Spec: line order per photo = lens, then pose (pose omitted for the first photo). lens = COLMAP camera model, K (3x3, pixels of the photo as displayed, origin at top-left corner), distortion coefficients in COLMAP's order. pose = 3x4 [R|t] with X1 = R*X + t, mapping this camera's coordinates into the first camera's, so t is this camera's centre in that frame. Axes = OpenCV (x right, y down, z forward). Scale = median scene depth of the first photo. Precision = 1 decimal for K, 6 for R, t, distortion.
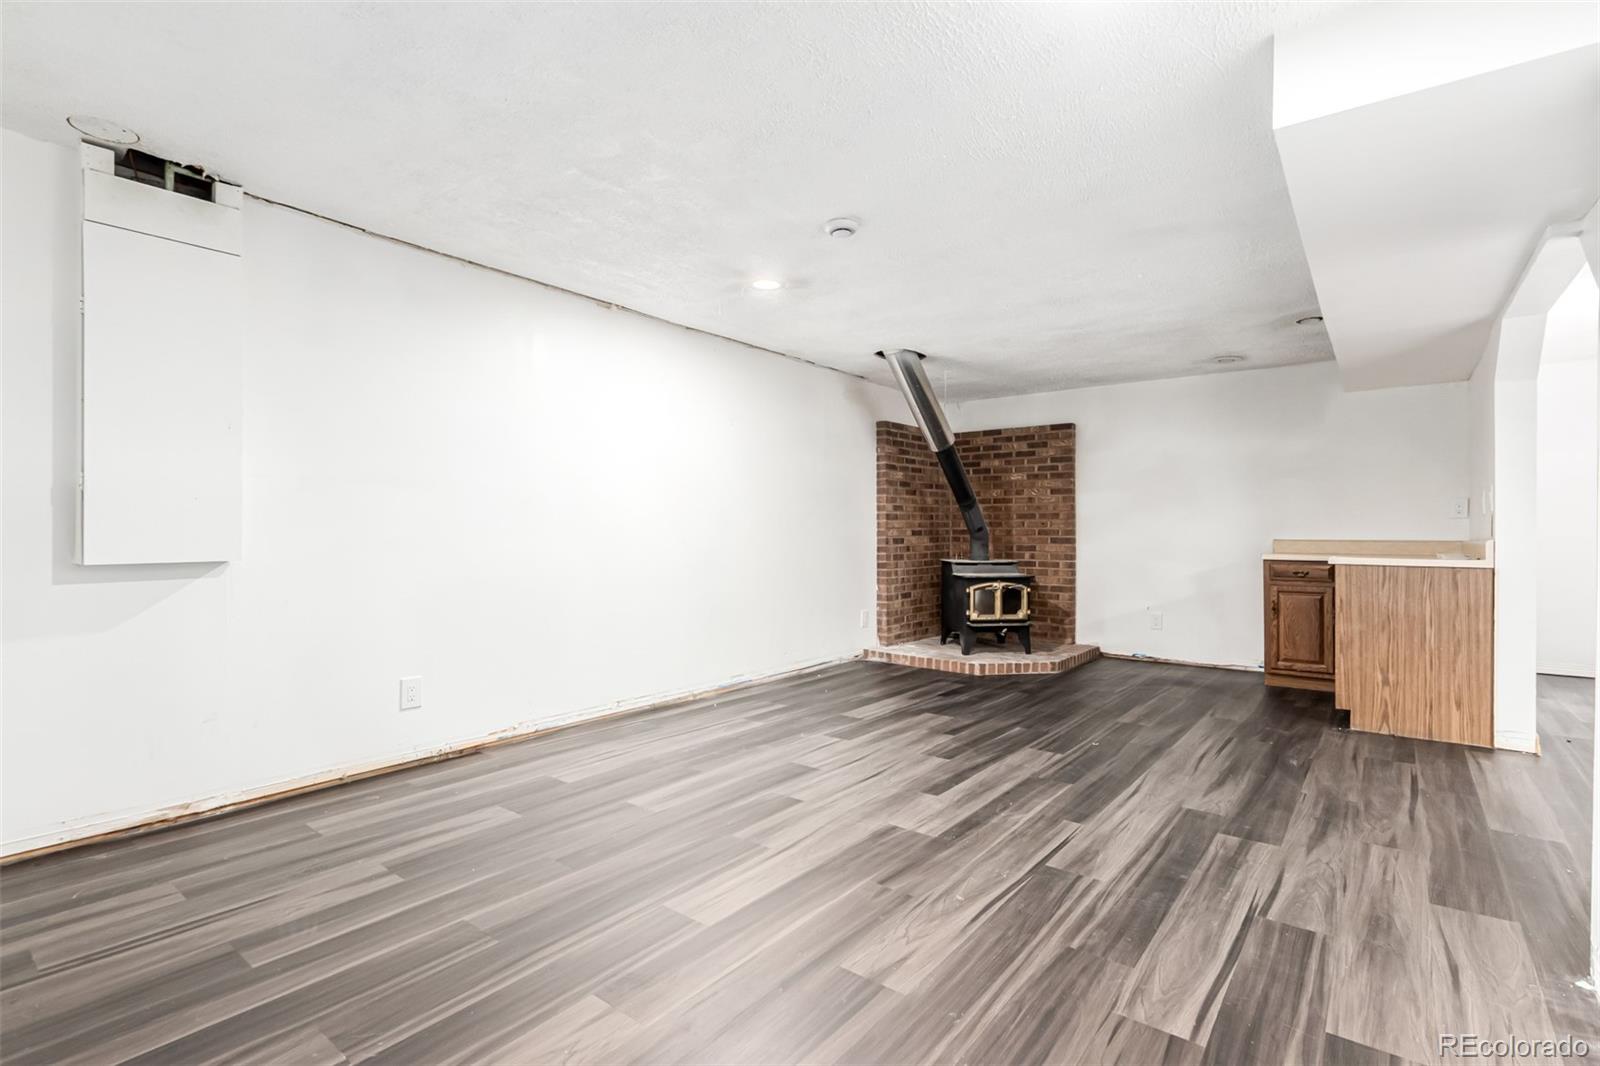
lens RADIAL K [[738.6, 0, 836.0], [0, 738.6, 526.1], [0, 0, 1]] dist [0.009049, -0.001782]
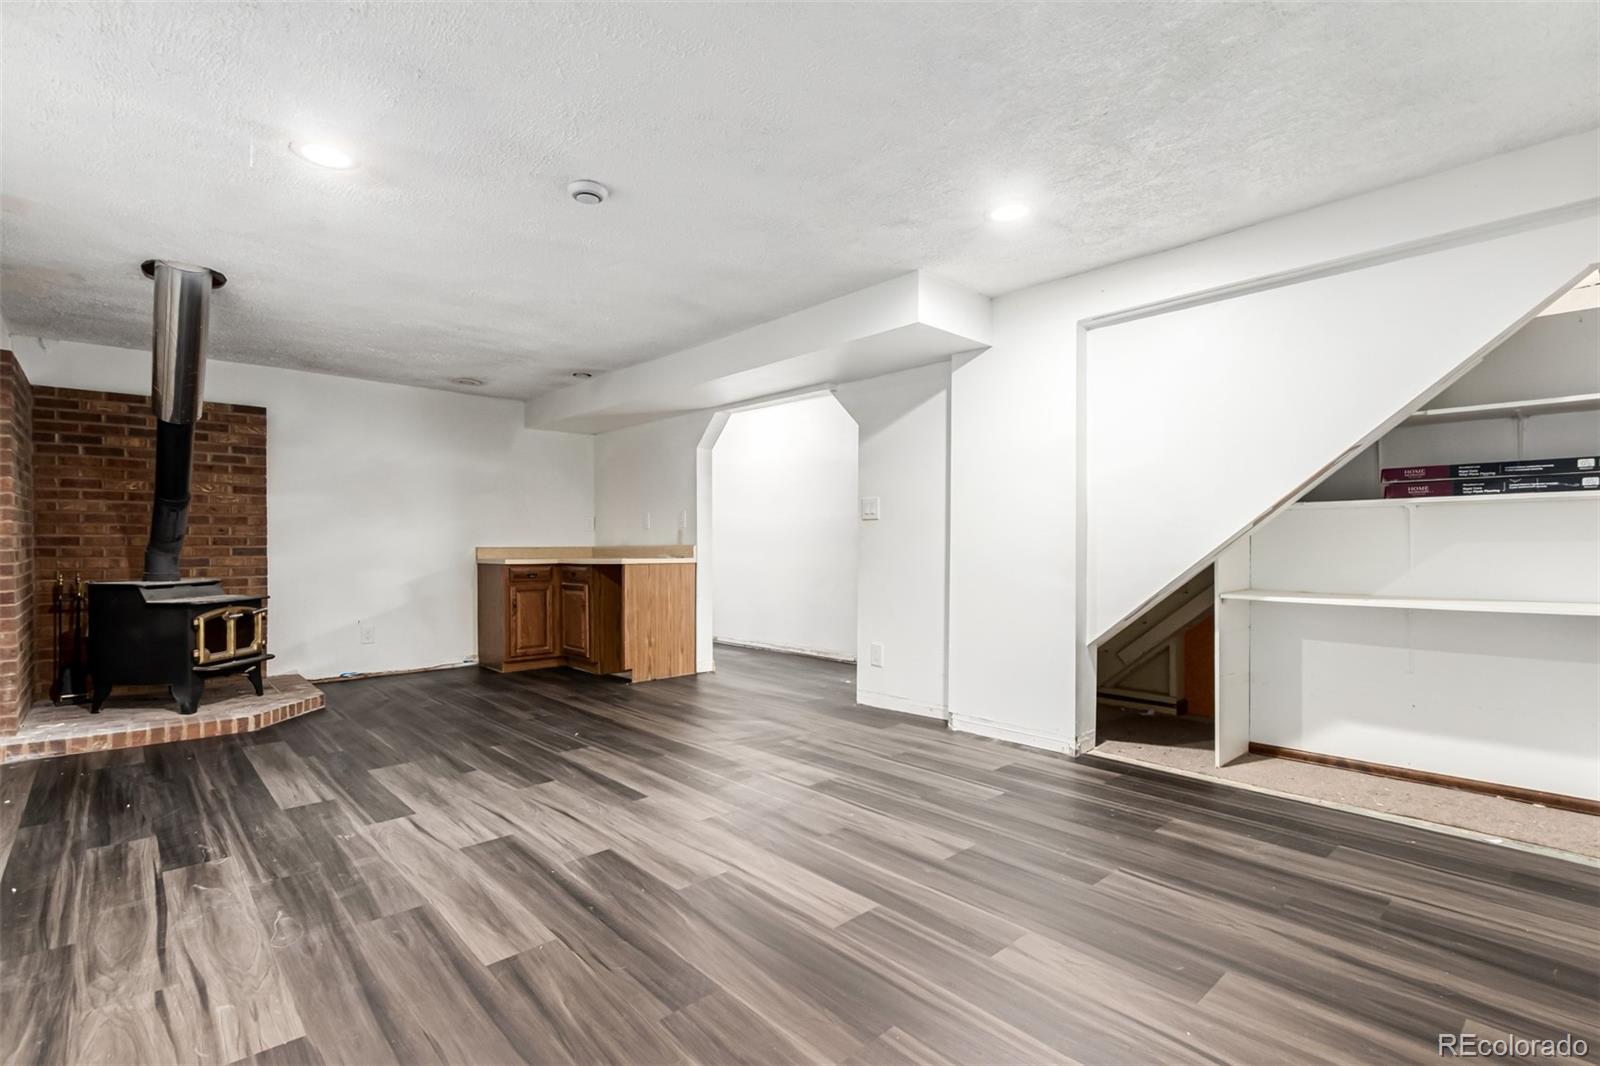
lens RADIAL K [[738.6, 0, 783.2], [0, 738.6, 535.8], [0, 0, 1]] dist [0.009049, -0.001782]
pose [[0.210724, 0.006618, 0.977523, -0.598271], [-0.007011, 0.999962, -0.005259, 0.004483], [-0.977520, -0.005745, 0.210762, 0.433889]]
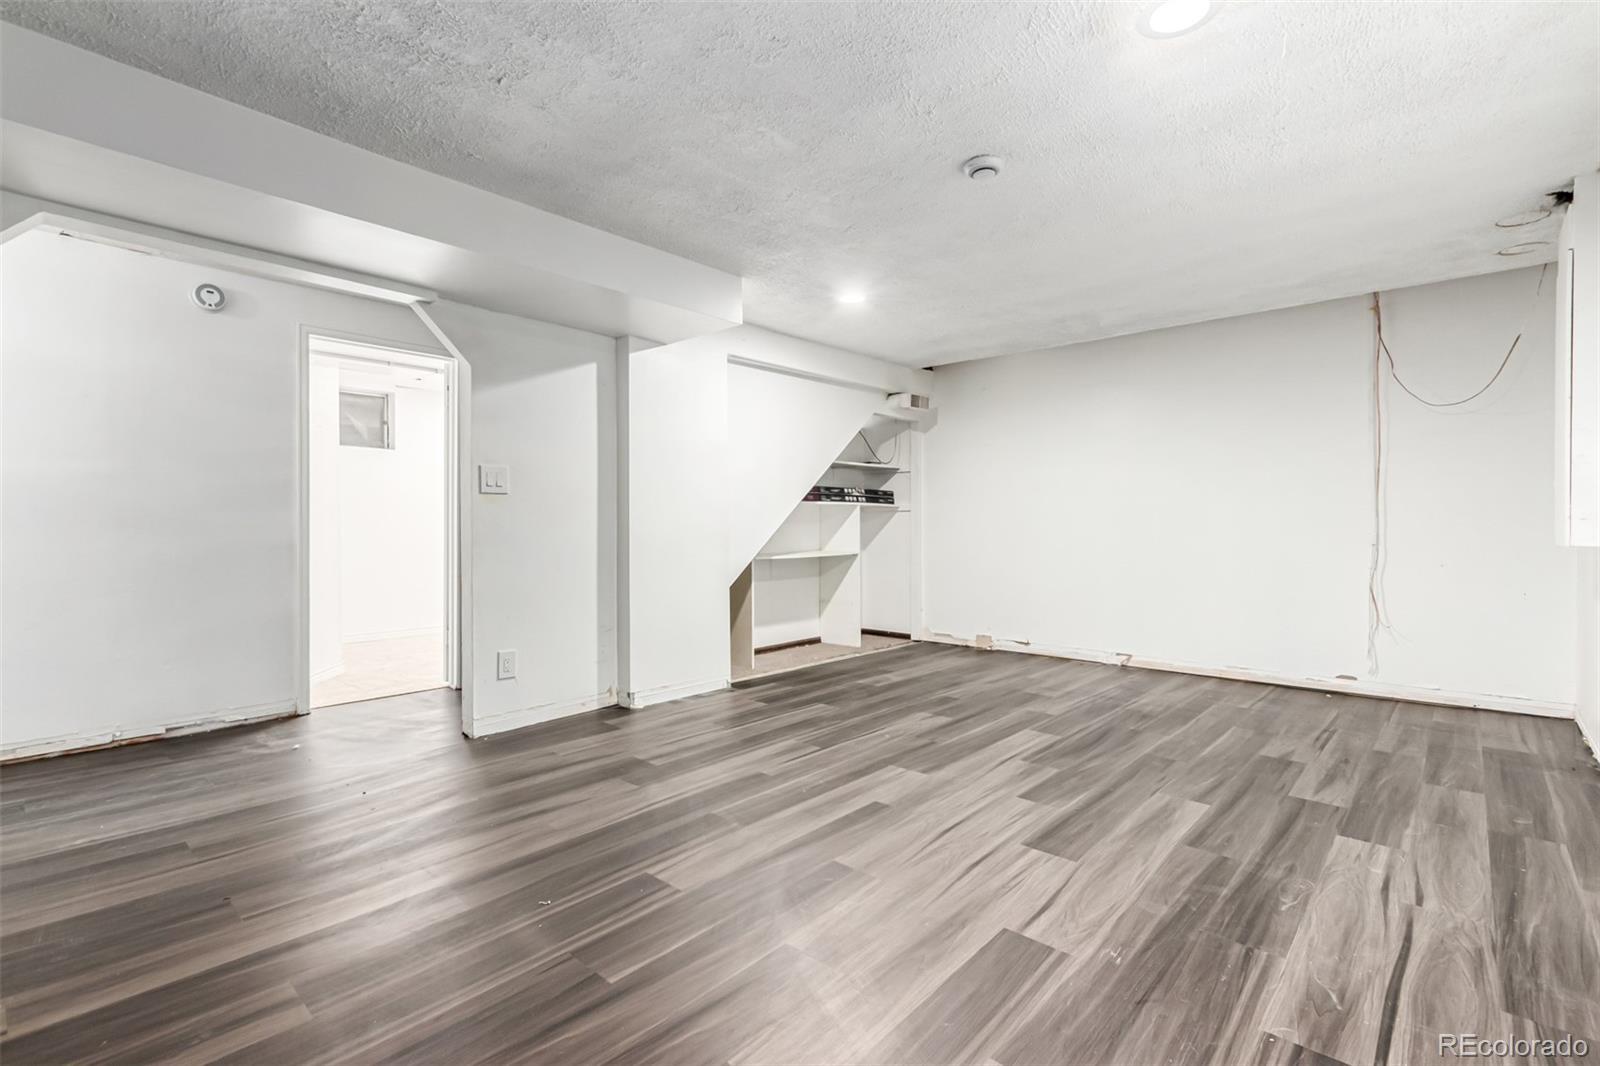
lens RADIAL K [[738.6, 0, 802.0], [0, 738.6, 531.3], [0, 0, 1]] dist [0.009049, -0.001782]
pose [[-0.994421, -0.000960, 0.105481, 0.094618], [-0.000911, 0.999999, 0.000510, 0.016302], [-0.105482, 0.000411, -0.994421, 1.398383]]
